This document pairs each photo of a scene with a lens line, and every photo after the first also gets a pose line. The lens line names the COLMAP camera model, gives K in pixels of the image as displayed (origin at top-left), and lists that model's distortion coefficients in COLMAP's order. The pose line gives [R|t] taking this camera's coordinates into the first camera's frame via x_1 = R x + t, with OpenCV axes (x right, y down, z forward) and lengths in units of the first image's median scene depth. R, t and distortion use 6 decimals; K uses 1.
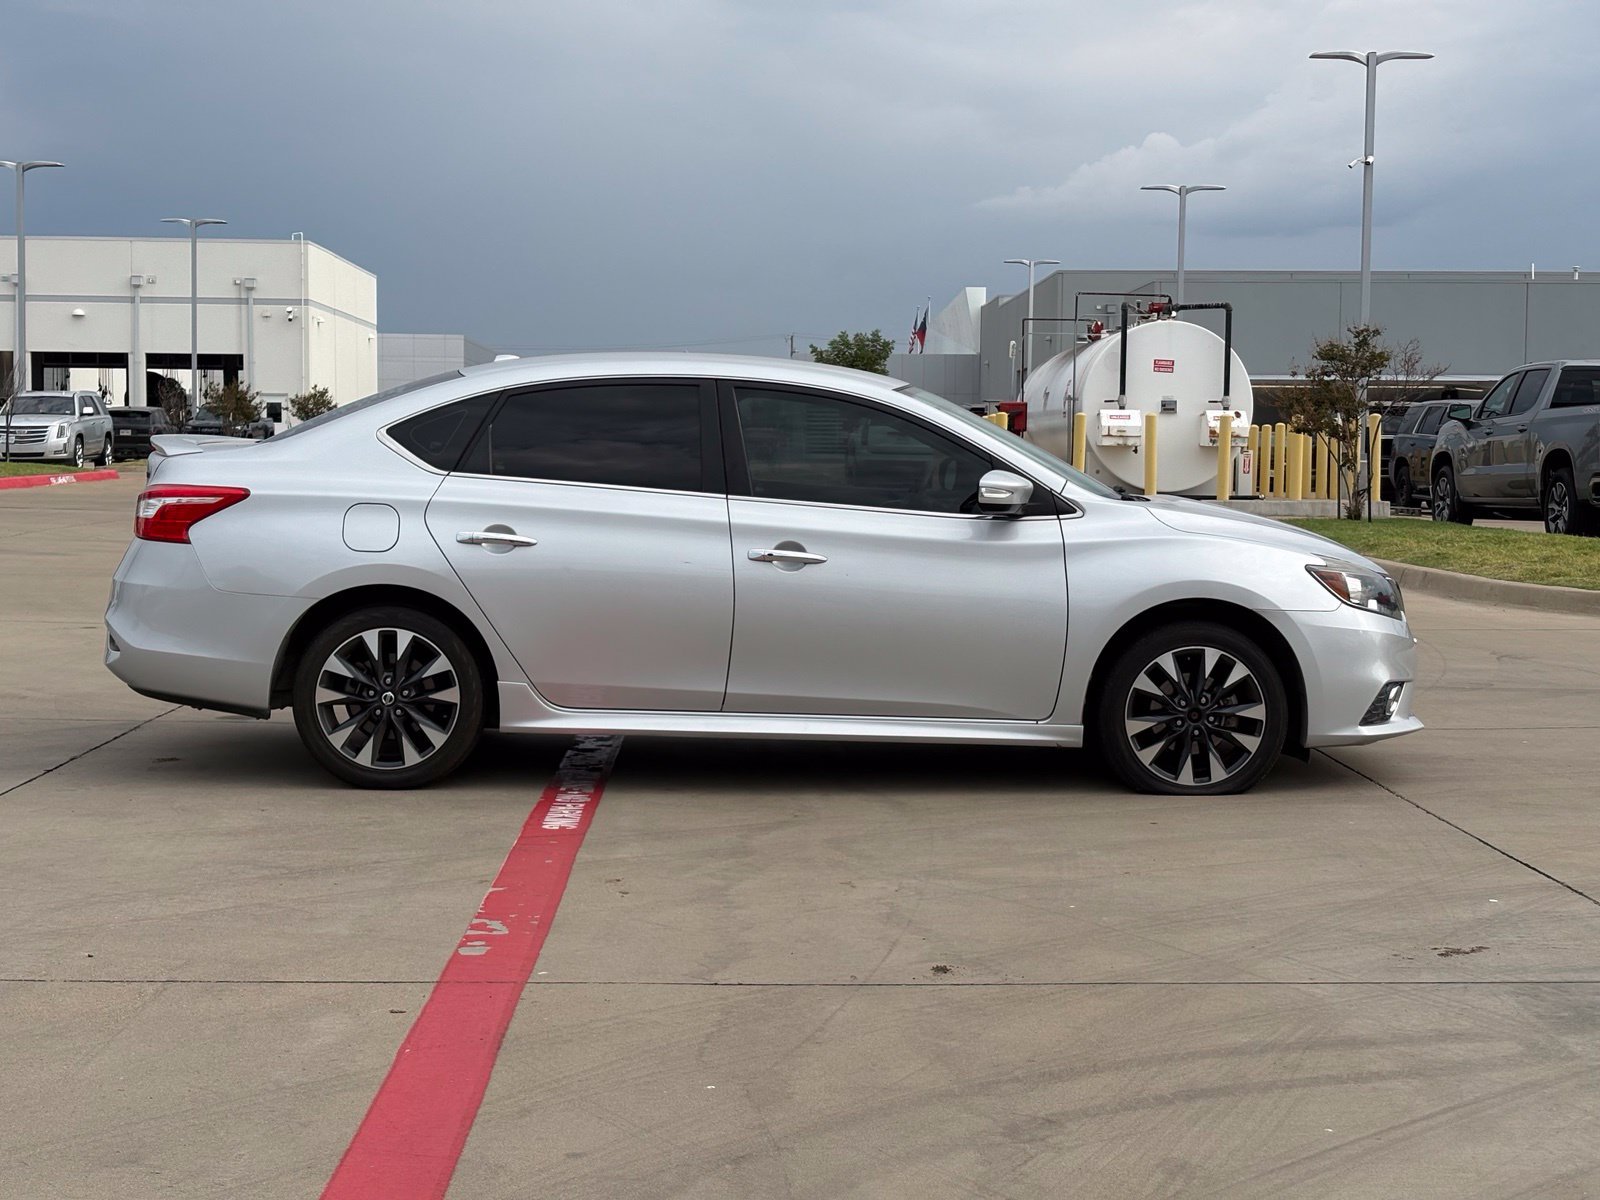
lens RADIAL K [[2385.7, 0, 817.6], [0, 2385.7, 594.2], [0, 0, 1]] dist [0.237590, -0.905885]
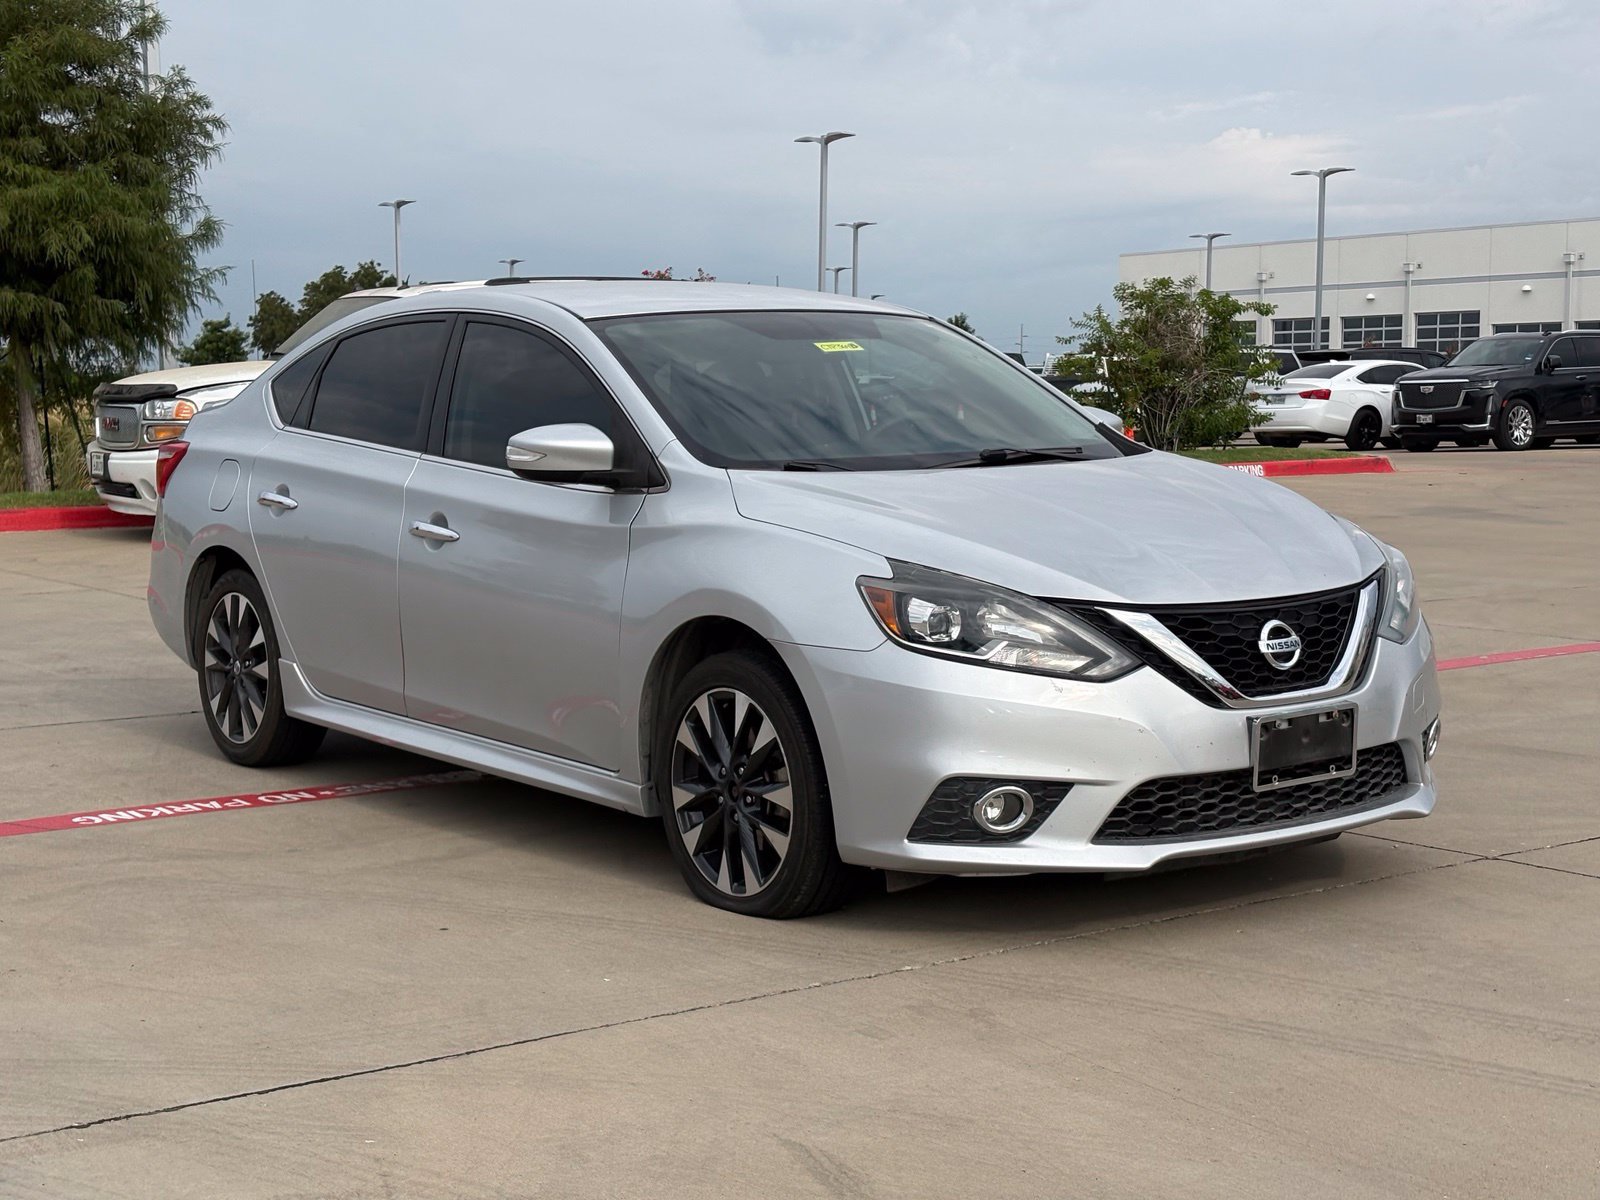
lens RADIAL K [[2385.7, 0, 817.6], [0, 2385.7, 594.2], [0, 0, 1]] dist [0.237590, -0.905885]
pose [[0.571889, 0.054664, -0.818508, 0.716069], [-0.058749, 0.997944, 0.025600, -0.022624], [0.818225, 0.033446, 0.573925, 0.640479]]
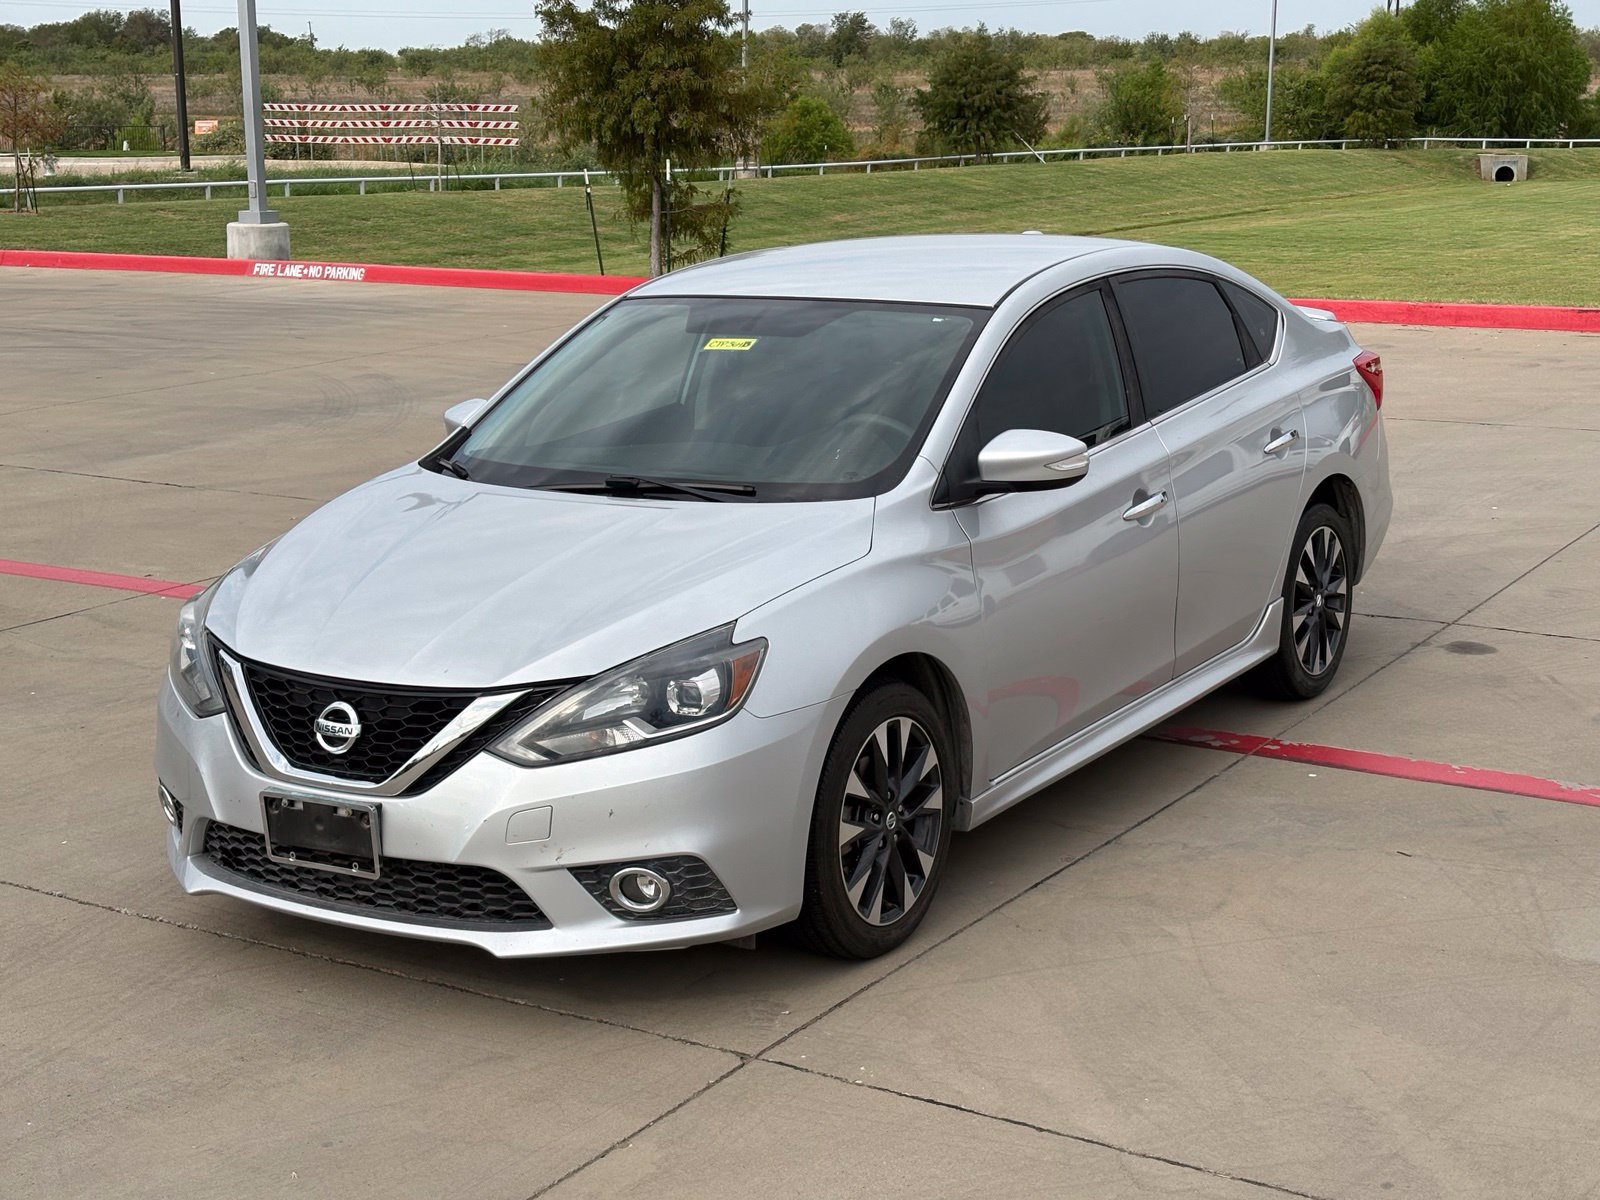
lens RADIAL K [[2386.3, 0, 800.0], [0, 2386.3, 600.0], [0, 0, 1]] dist [0.237040, -0.897905]
pose [[-0.562887, 0.166495, -0.809591, 0.698127], [-0.067143, 0.967053, 0.245560, -0.195744], [0.823802, 0.192581, -0.533163, 1.542484]]
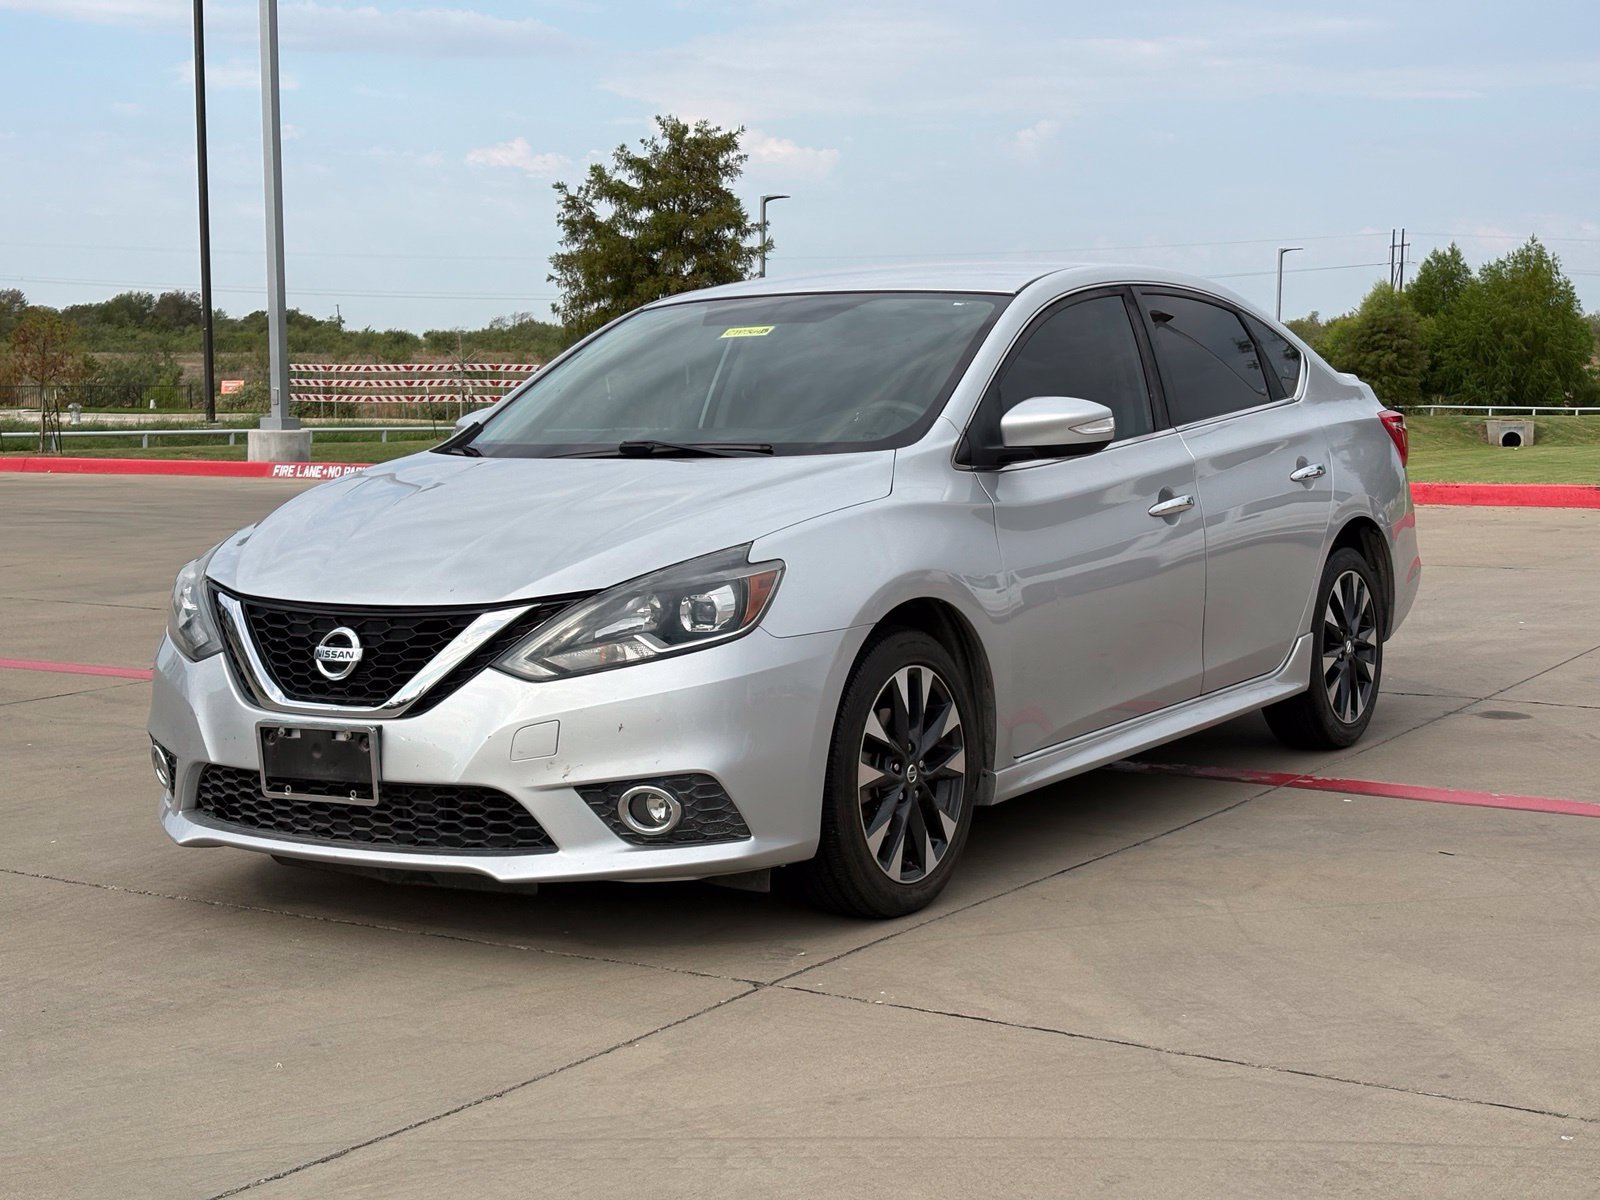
lens RADIAL K [[2386.3, 0, 800.0], [0, 2386.3, 600.0], [0, 0, 1]] dist [0.237040, -0.897905]
pose [[-0.568023, 0.071028, -0.819942, 0.692589], [-0.070906, 0.988341, 0.134737, -0.103728], [0.819953, 0.134672, -0.556364, 1.544952]]
